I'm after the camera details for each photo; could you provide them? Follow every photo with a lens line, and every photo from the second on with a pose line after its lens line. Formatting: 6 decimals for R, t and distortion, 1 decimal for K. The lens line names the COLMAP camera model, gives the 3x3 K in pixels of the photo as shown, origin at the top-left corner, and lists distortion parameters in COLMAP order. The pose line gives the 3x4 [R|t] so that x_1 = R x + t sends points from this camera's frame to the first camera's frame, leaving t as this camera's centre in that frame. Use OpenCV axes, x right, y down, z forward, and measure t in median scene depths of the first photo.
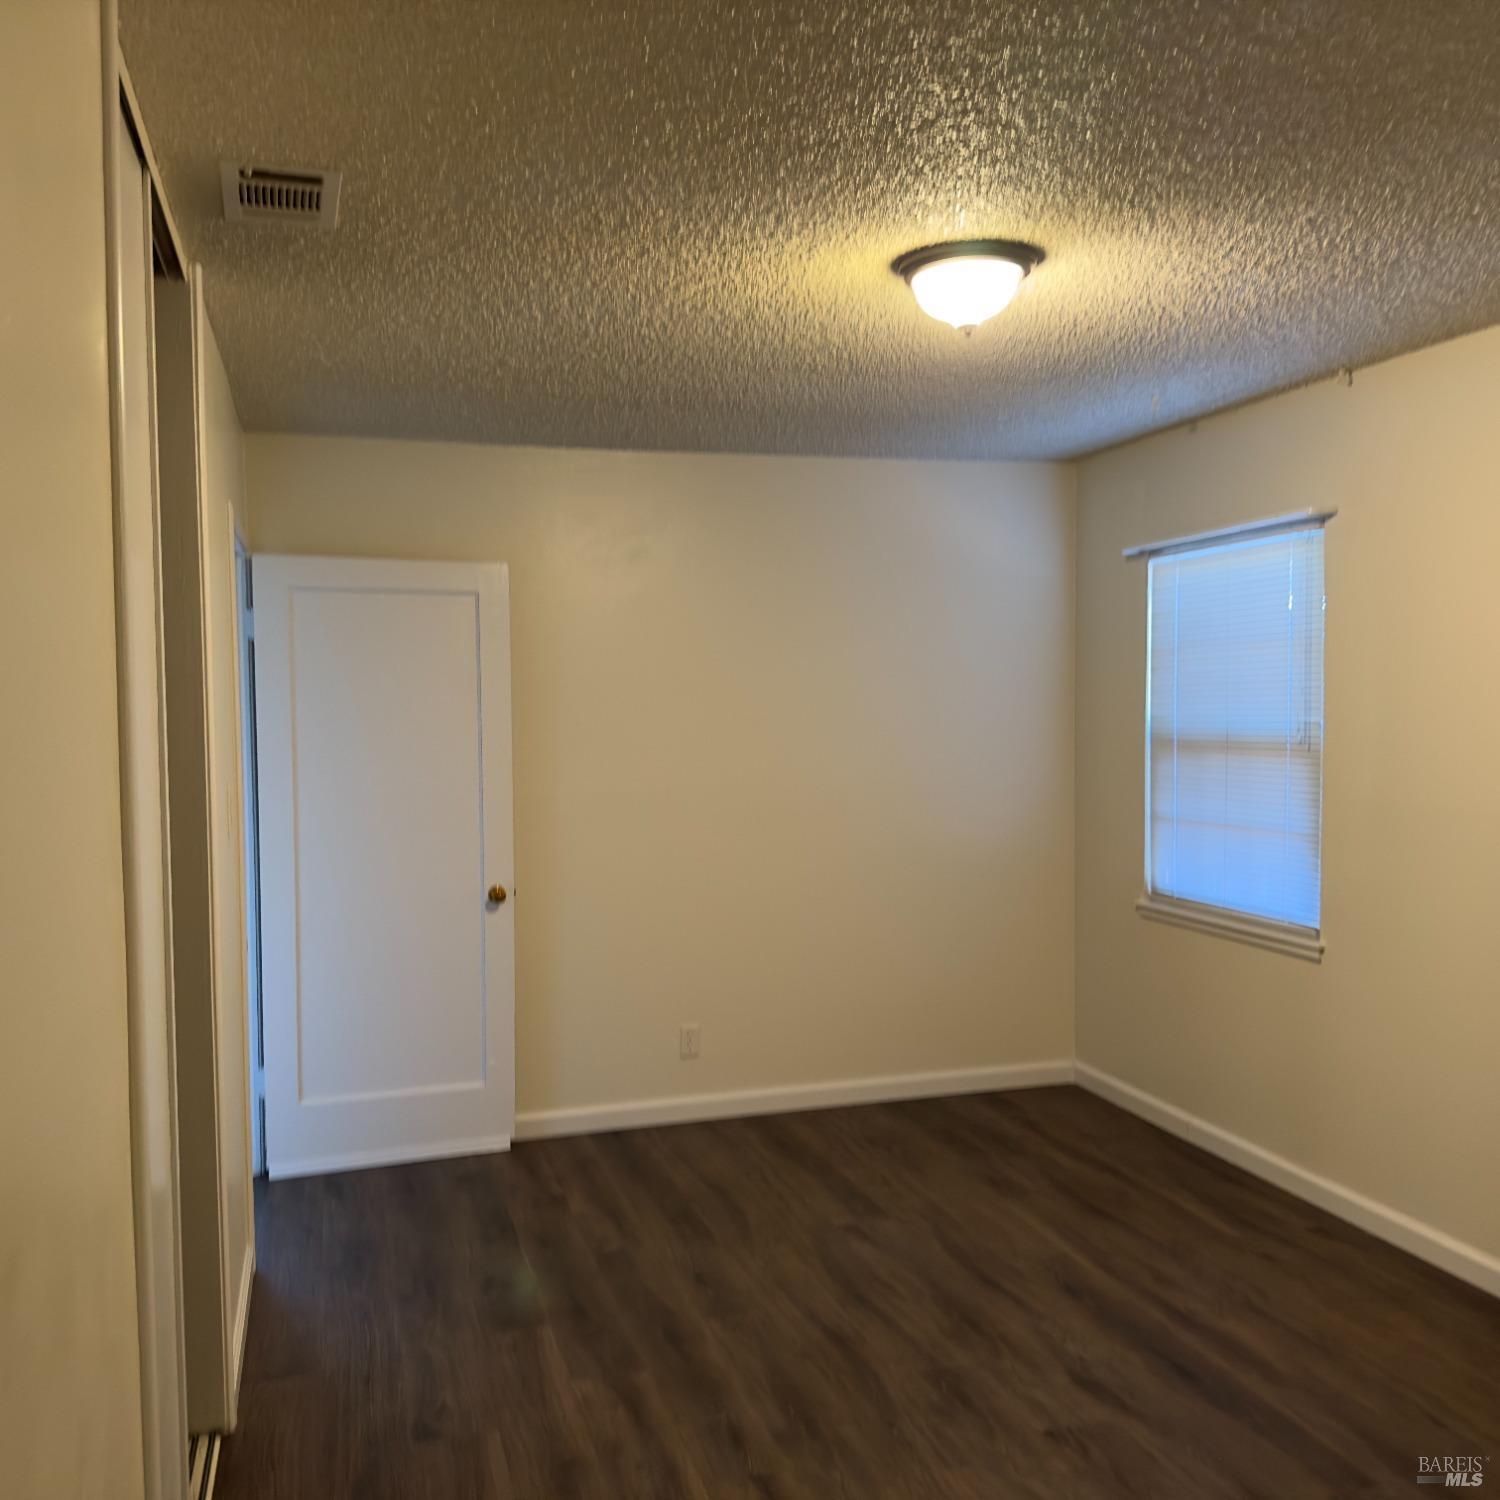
lens RADIAL K [[1395.4, 0, 762.2], [0, 1395.4, 770.7], [0, 0, 1]] dist [0.145114, -0.289703]
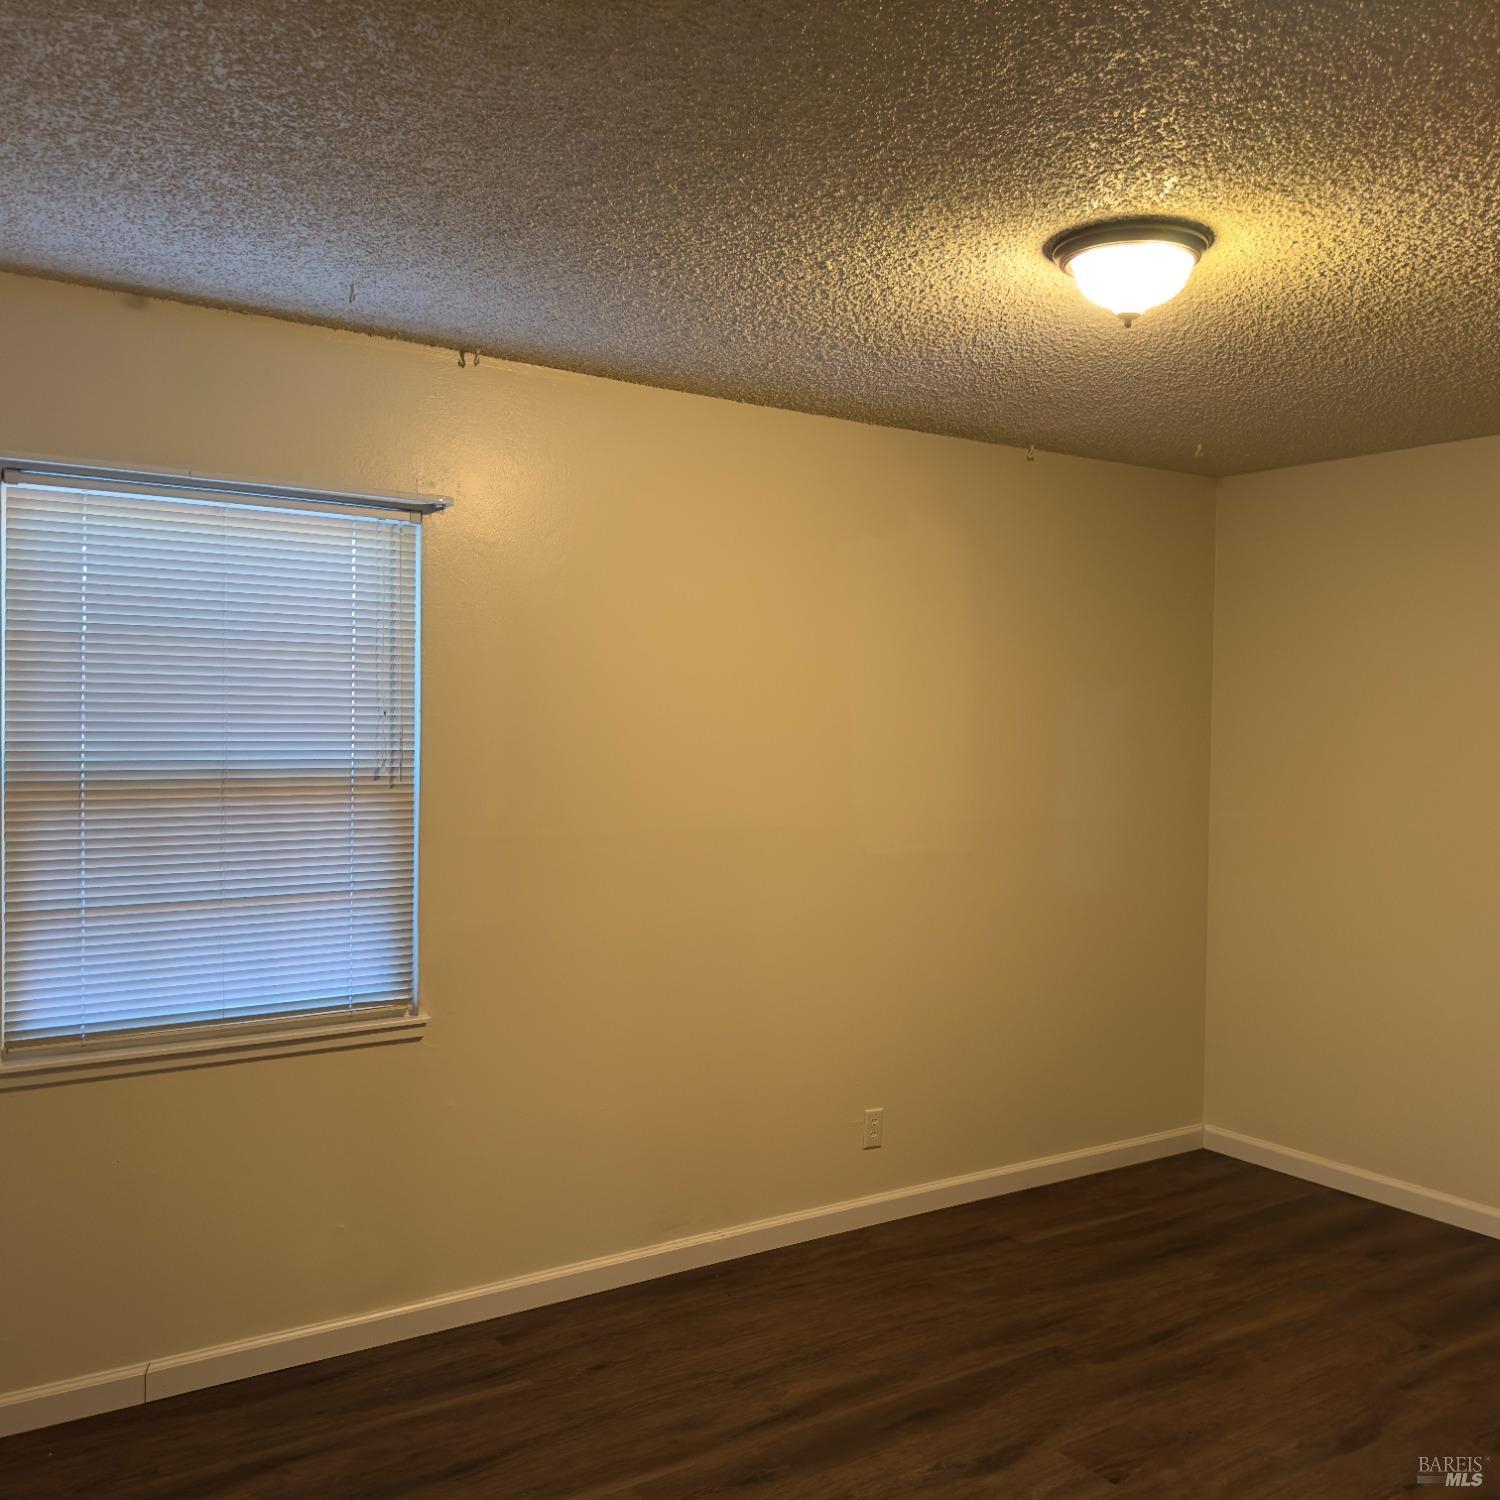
lens RADIAL K [[1395.4, 0, 762.2], [0, 1395.4, 770.7], [0, 0, 1]] dist [0.145114, -0.289703]
pose [[-0.295795, -0.031504, 0.954732, -0.572278], [0.034094, 0.998471, 0.043510, -0.066515], [-0.954643, 0.045421, -0.294269, 1.322668]]
